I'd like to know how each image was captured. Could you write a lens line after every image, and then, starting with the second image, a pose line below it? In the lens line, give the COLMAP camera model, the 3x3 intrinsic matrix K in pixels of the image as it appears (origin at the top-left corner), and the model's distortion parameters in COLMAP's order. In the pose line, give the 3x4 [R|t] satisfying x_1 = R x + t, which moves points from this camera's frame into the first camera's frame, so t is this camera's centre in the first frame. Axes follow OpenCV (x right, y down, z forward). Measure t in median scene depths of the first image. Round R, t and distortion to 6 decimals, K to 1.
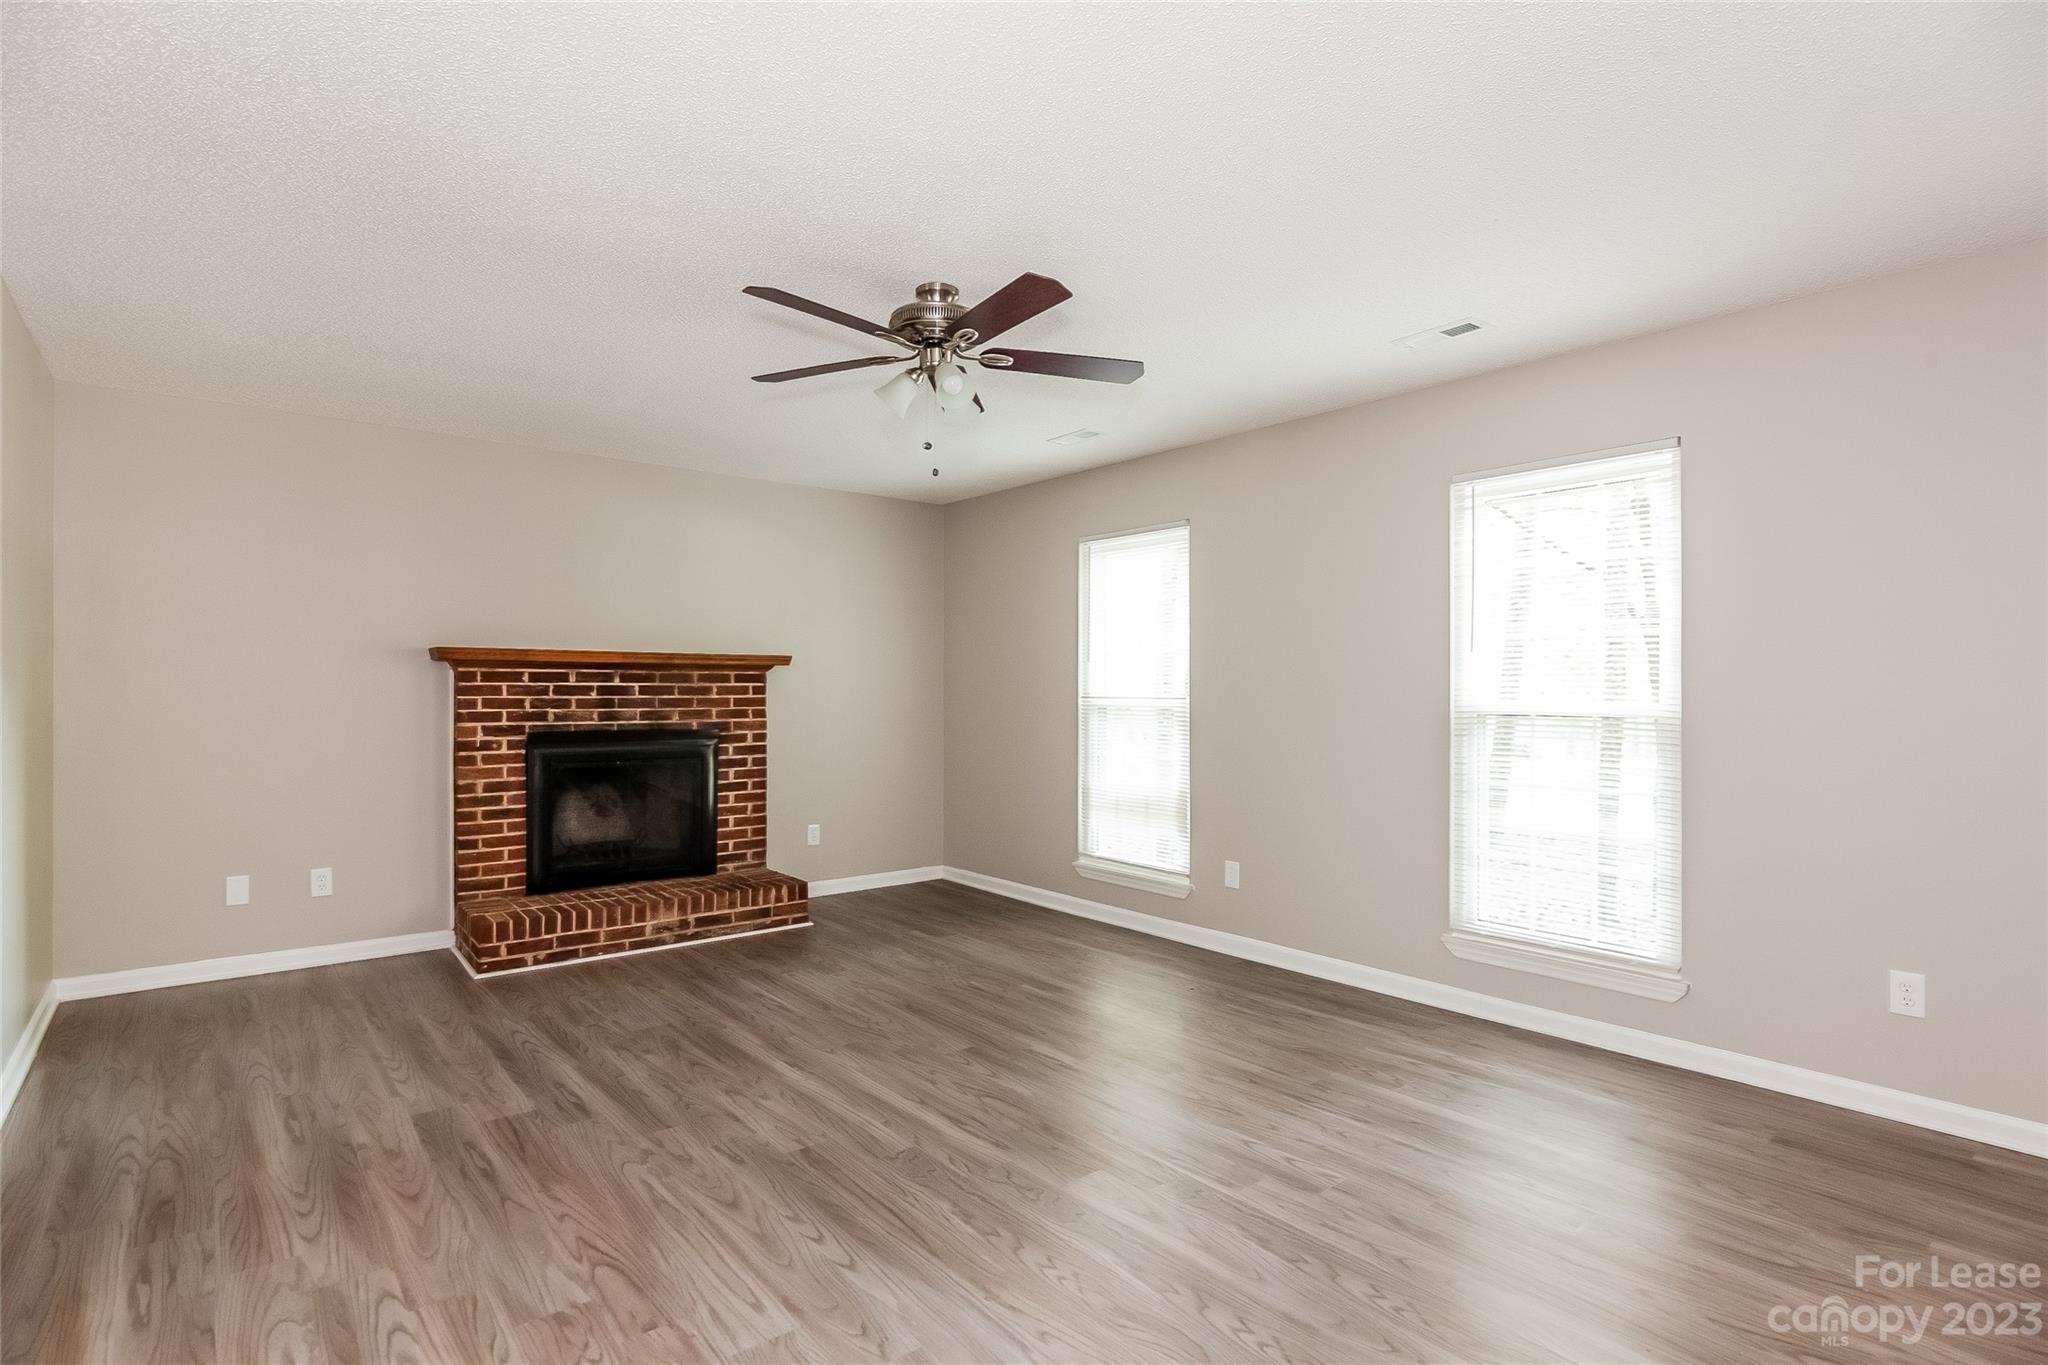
lens RADIAL K [[994.8, 0, 1021.6], [0, 994.8, 687.7], [0, 0, 1]] dist [-0.010306, 0.003215]
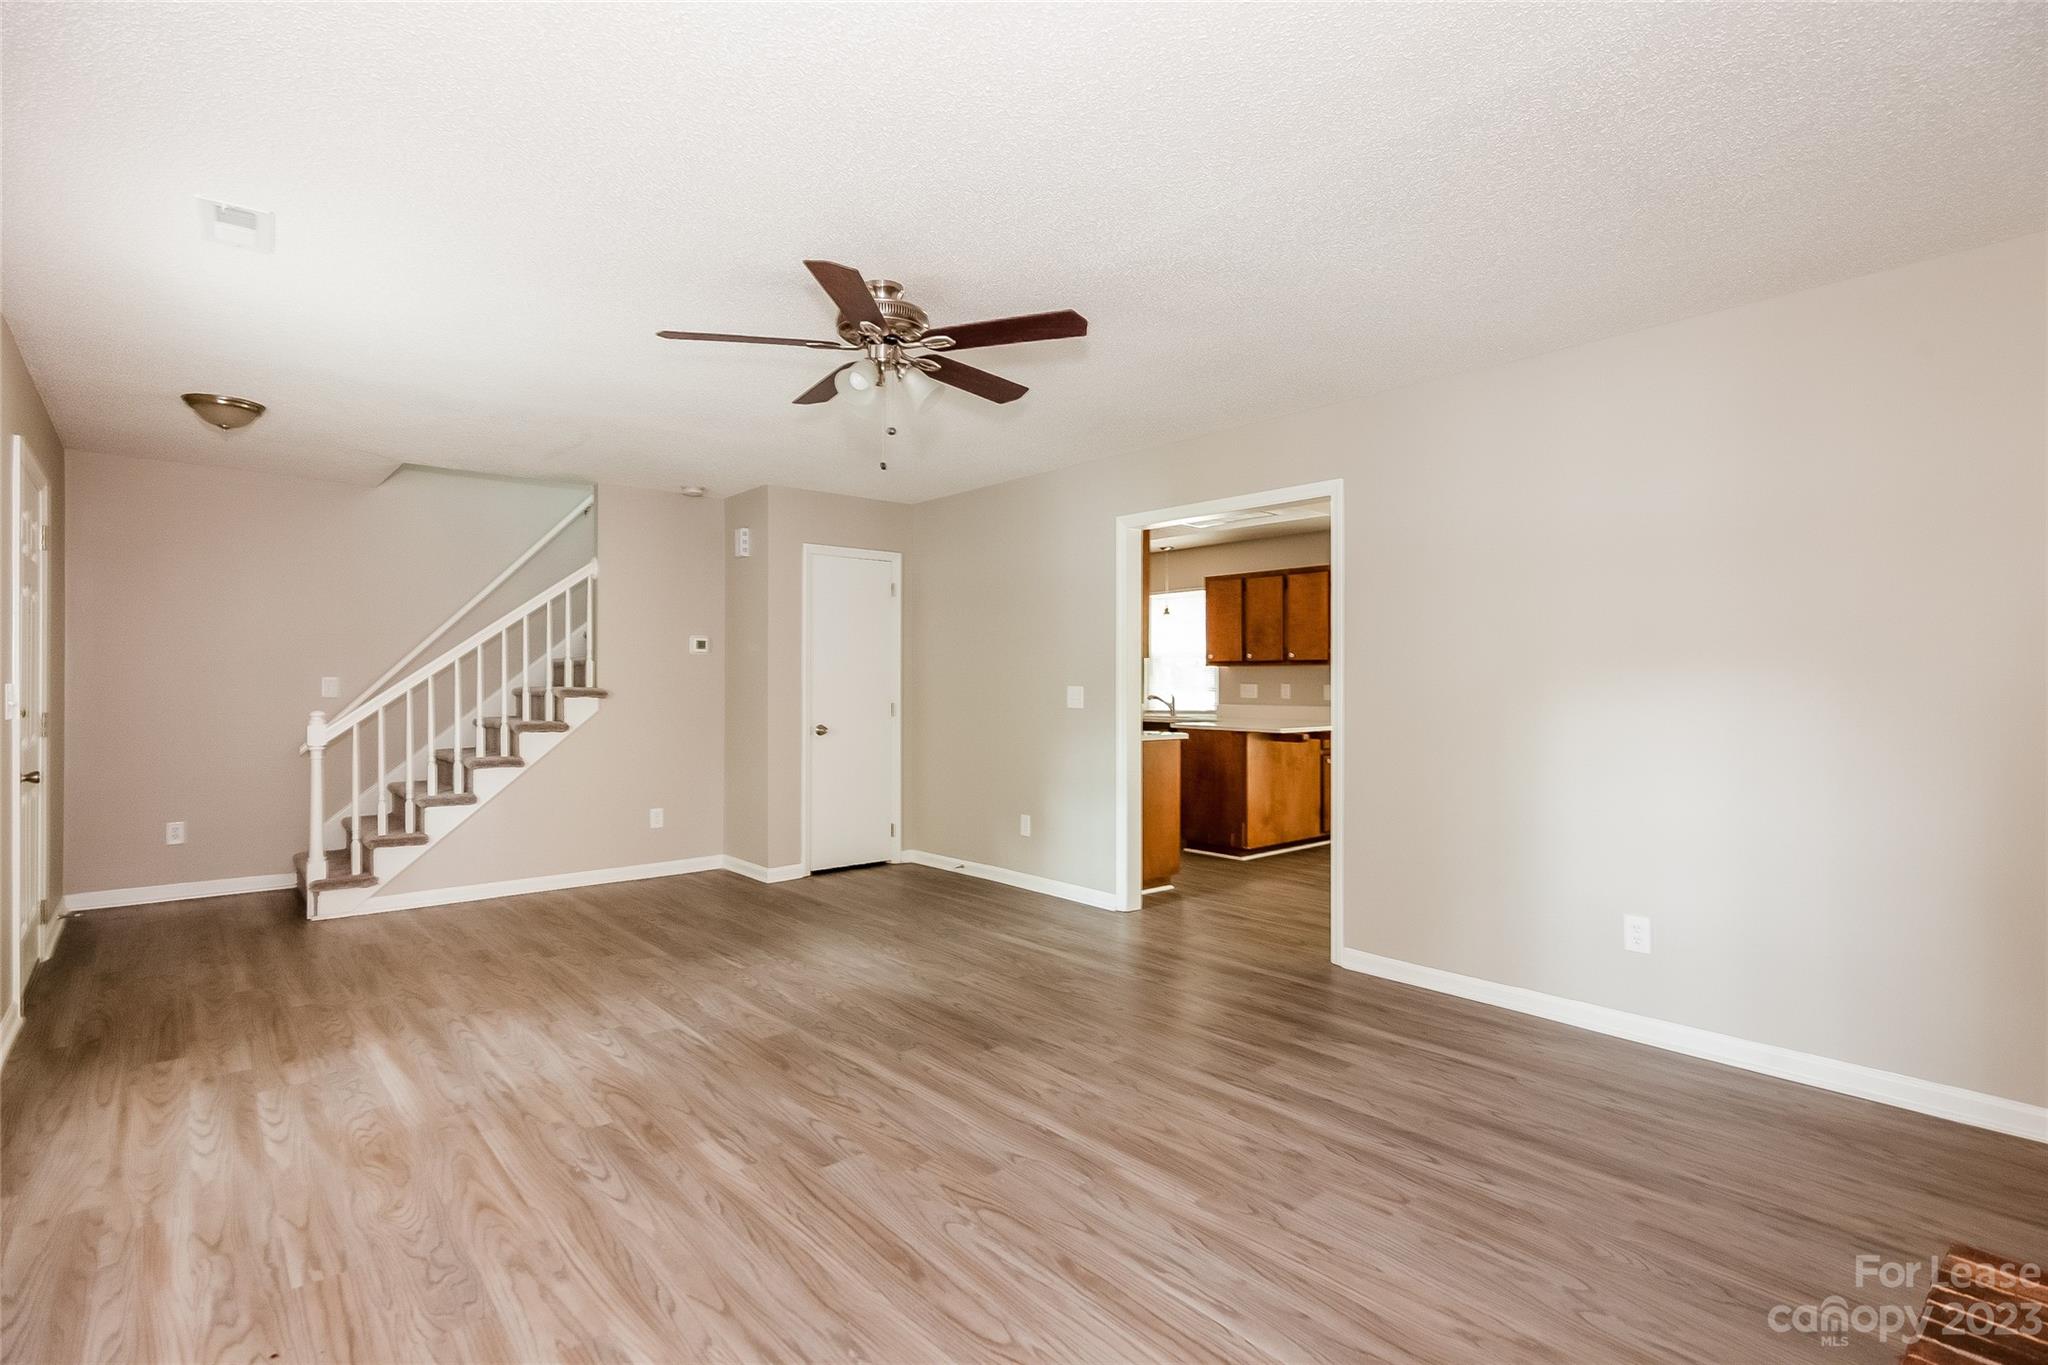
lens RADIAL K [[994.8, 0, 1005.7], [0, 994.8, 684.1], [0, 0, 1]] dist [-0.010306, 0.003215]
pose [[-0.999986, -0.003694, -0.003685, -0.191173], [-0.003685, 0.999990, -0.002354, 0.008110], [0.003694, -0.002341, -0.999990, 1.846177]]
